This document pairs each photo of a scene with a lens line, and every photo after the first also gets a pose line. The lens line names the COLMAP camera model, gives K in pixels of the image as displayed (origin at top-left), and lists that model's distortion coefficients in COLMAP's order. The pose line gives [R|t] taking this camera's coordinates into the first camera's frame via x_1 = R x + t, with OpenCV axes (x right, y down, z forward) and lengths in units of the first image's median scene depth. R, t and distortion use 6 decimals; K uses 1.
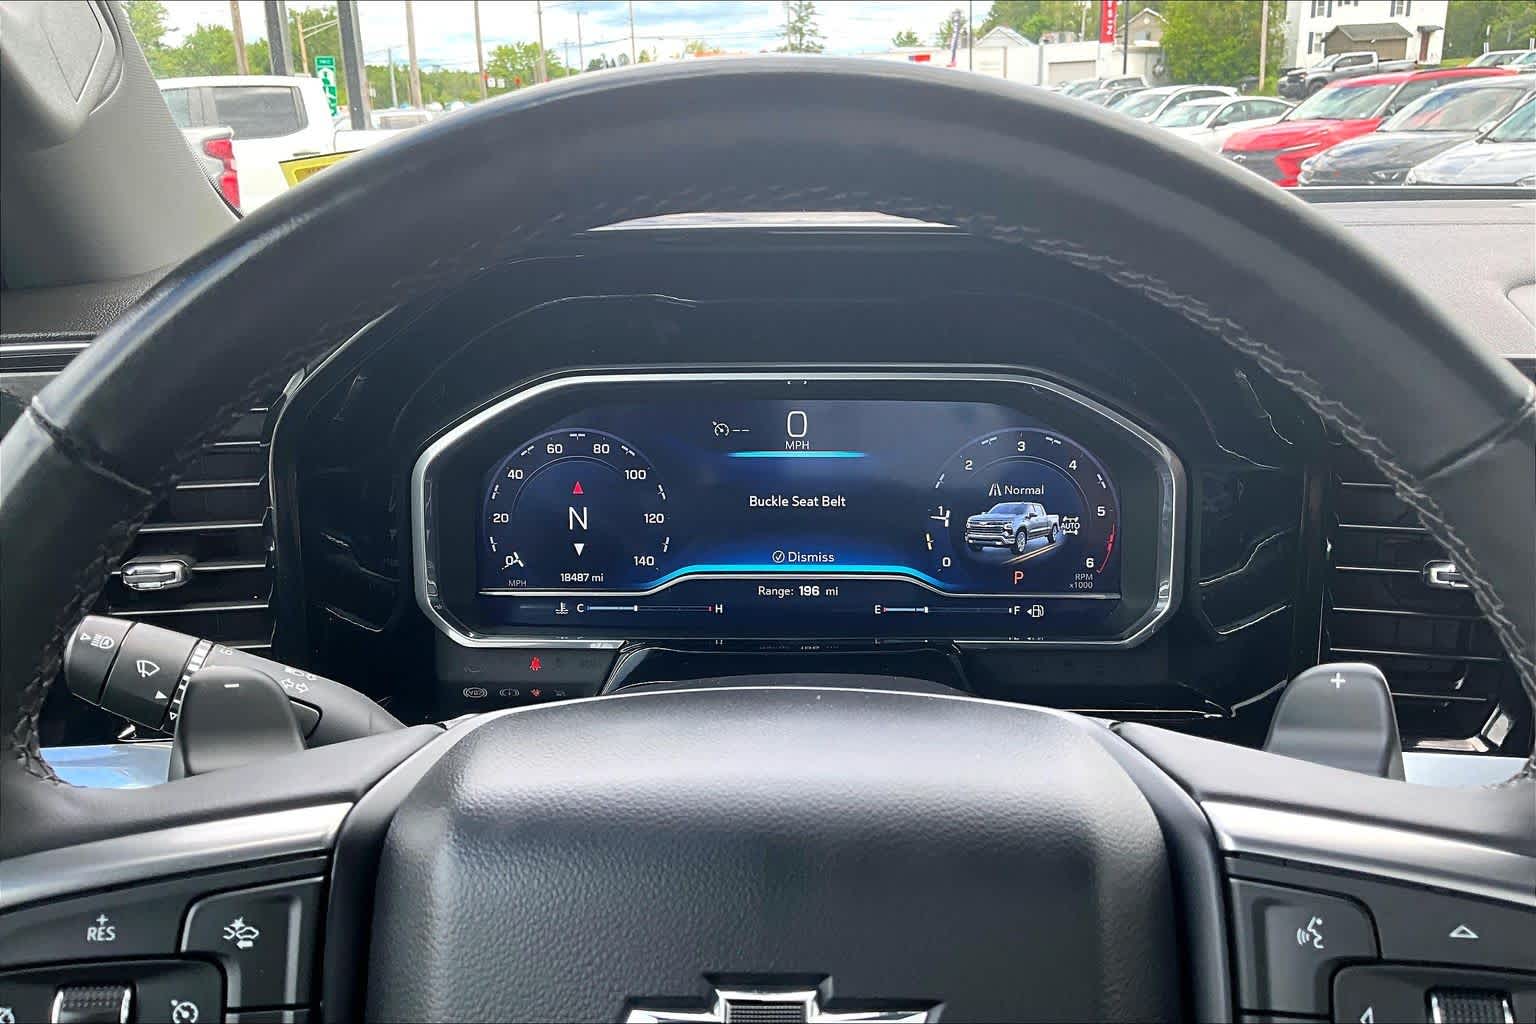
lens RADIAL K [[1262.6, 0, 768.0], [0, 1262.6, 512.0], [0, 0, 1]] dist [0.090422, -0.149610]
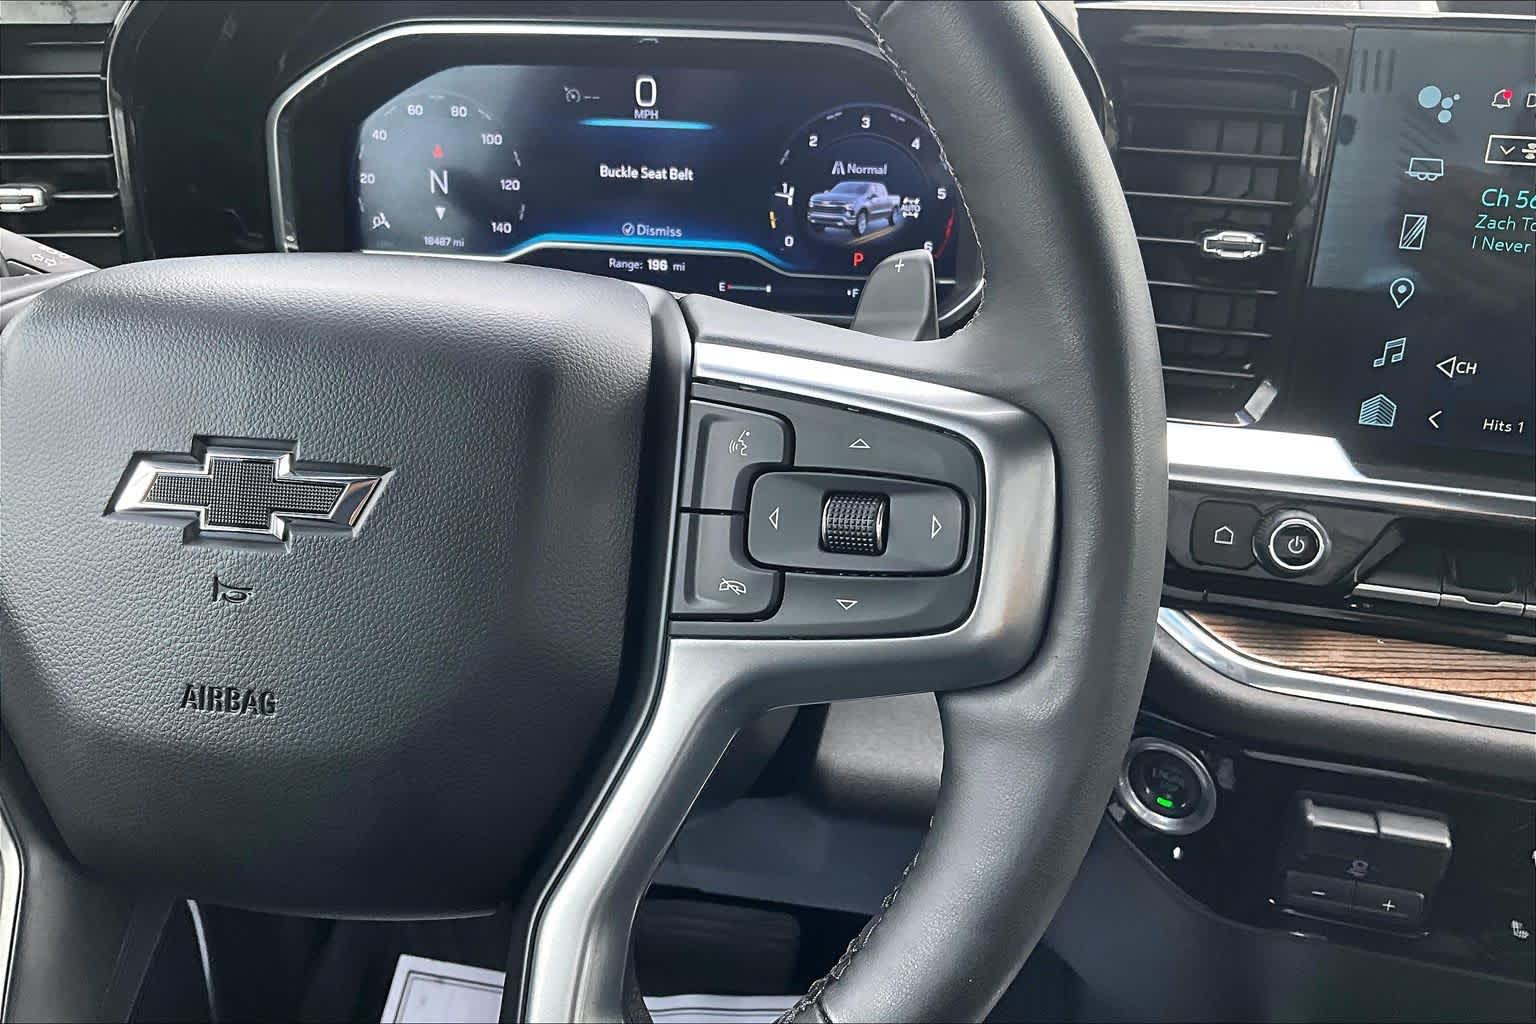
lens RADIAL K [[1272.3, 0, 767.9], [0, 1272.3, 509.1], [0, 0, 1]] dist [0.131300, -0.267336]
pose [[0.992927, 0.064073, -0.099950, 0.242565], [-0.047451, 0.985878, 0.160599, 0.088187], [0.108829, -0.154720, 0.981946, -0.045268]]
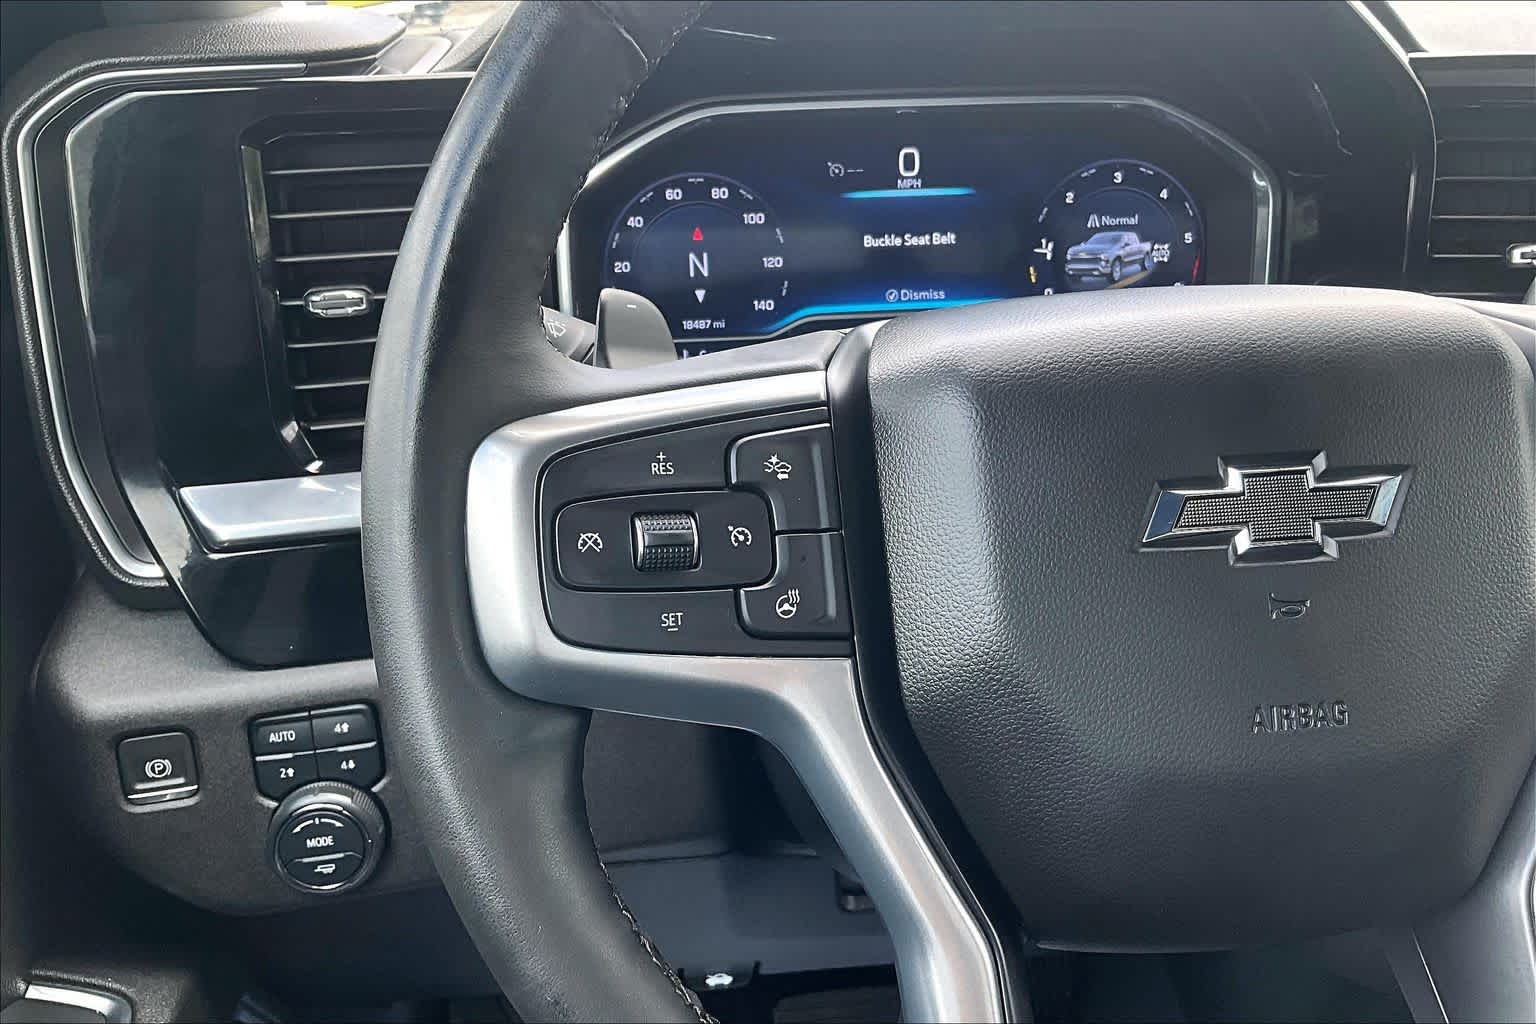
lens RADIAL K [[1272.3, 0, 767.9], [0, 1272.3, 509.1], [0, 0, 1]] dist [0.131300, -0.267336]
pose [[0.987749, -0.059177, 0.144398, -0.259349], [0.047996, 0.995661, 0.079723, 0.123448], [-0.148489, -0.071816, 0.986303, -0.039605]]
